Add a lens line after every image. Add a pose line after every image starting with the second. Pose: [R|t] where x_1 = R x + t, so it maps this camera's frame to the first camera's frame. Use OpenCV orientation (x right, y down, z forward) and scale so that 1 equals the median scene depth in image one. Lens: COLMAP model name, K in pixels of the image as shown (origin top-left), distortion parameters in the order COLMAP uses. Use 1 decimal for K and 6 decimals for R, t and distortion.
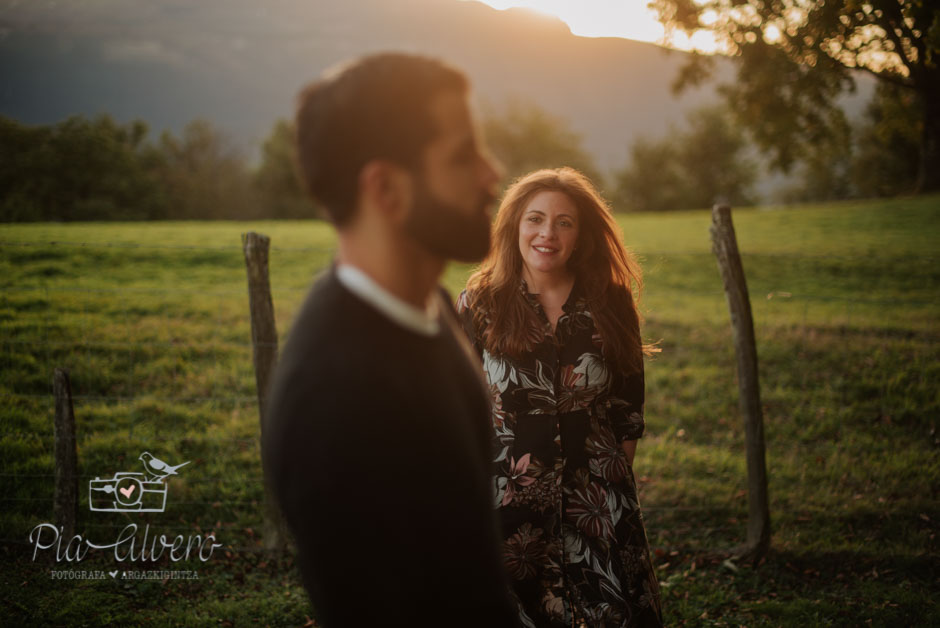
lens RADIAL K [[1413.4, 0, 470.0], [0, 1413.4, 314.0], [0, 0, 1]] dist [-0.107767, 0.003519]
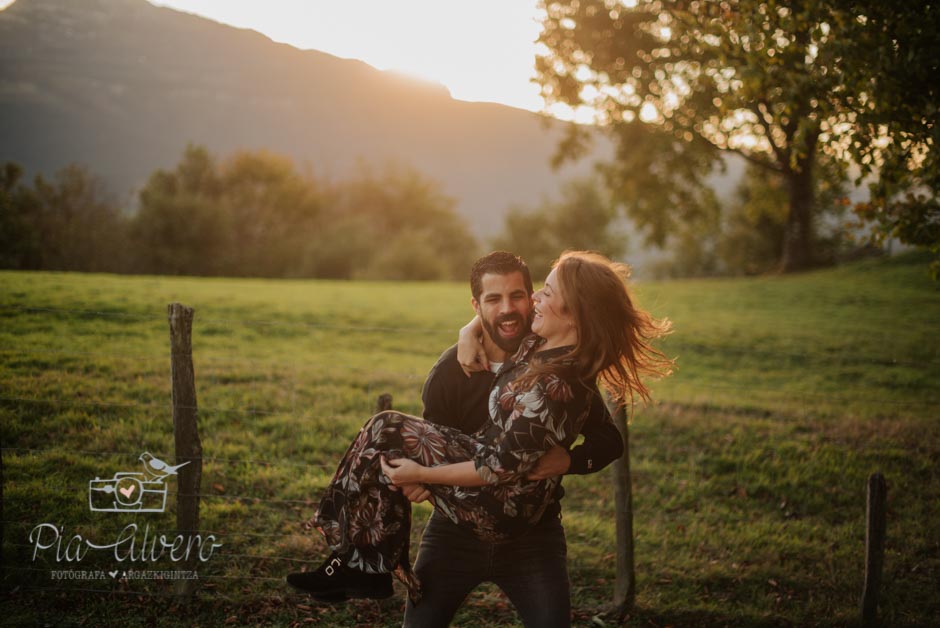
lens RADIAL K [[1413.4, 0, 470.0], [0, 1413.4, 314.0], [0, 0, 1]] dist [-0.107767, 0.003519]
pose [[0.994909, 0.042137, 0.091548, -0.019791], [-0.038270, 0.998316, -0.043592, -0.007789], [-0.093231, 0.039867, 0.994846, -0.076328]]
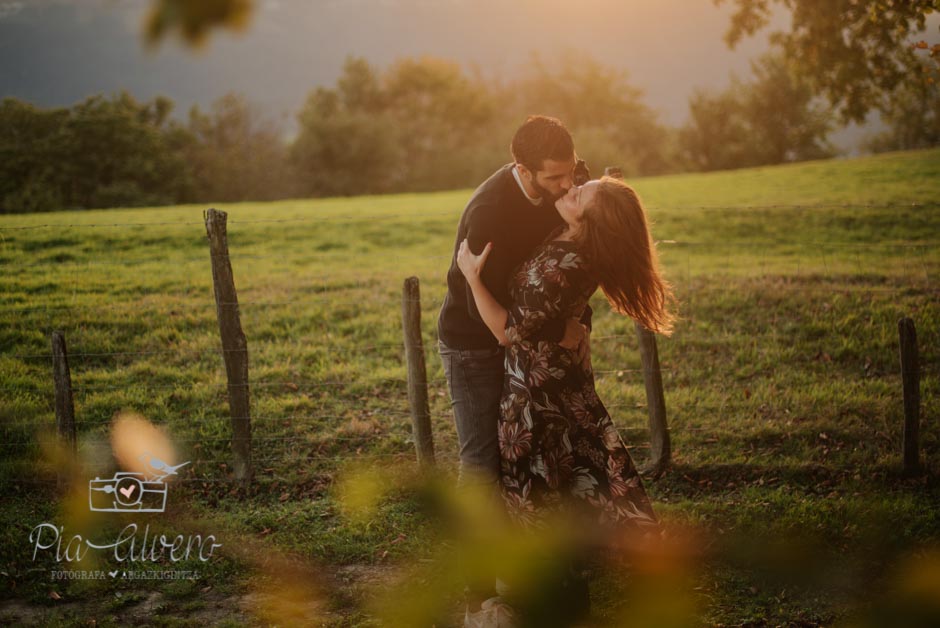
lens RADIAL K [[1572.5, 0, 448.3], [0, 1572.5, 290.1], [0, 0, 1]] dist [-0.097802, -0.105488]
pose [[0.997287, -0.042656, -0.059997, 0.083209], [0.042506, 0.999089, -0.003779, 0.016358], [0.060104, 0.001218, 0.998191, -0.208978]]
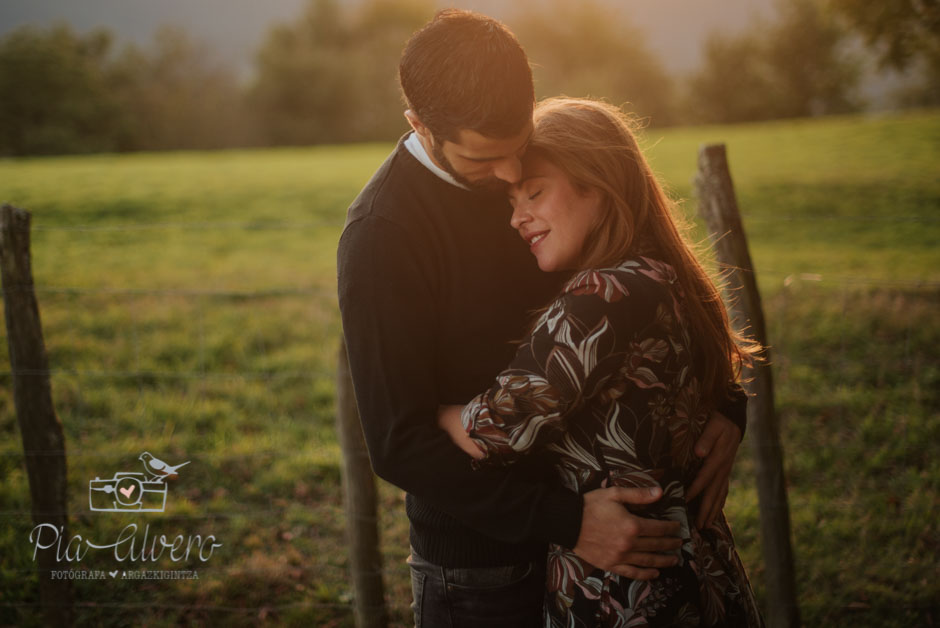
lens RADIAL K [[1705.8, 0, 436.3], [0, 1705.8, 282.6], [0, 0, 1]] dist [-0.134692, 0.188127]
pose [[0.998236, -0.025740, -0.053493, 0.064934], [0.026731, 0.999482, 0.017898, -0.021115], [0.053004, -0.019297, 0.998408, 0.146927]]
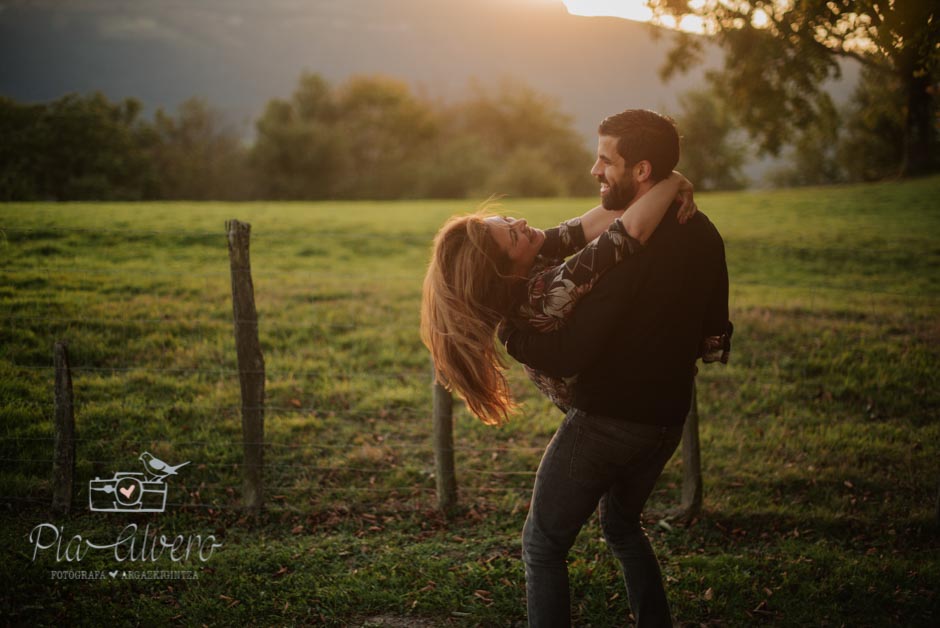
lens RADIAL K [[1413.4, 0, 470.0], [0, 1413.4, 314.0], [0, 0, 1]] dist [-0.107767, 0.003519]
pose [[0.999966, 0.007357, 0.003828, 0.018845], [-0.007414, 0.999860, 0.014978, -0.001439], [-0.003717, -0.015005, 0.999881, -0.074241]]
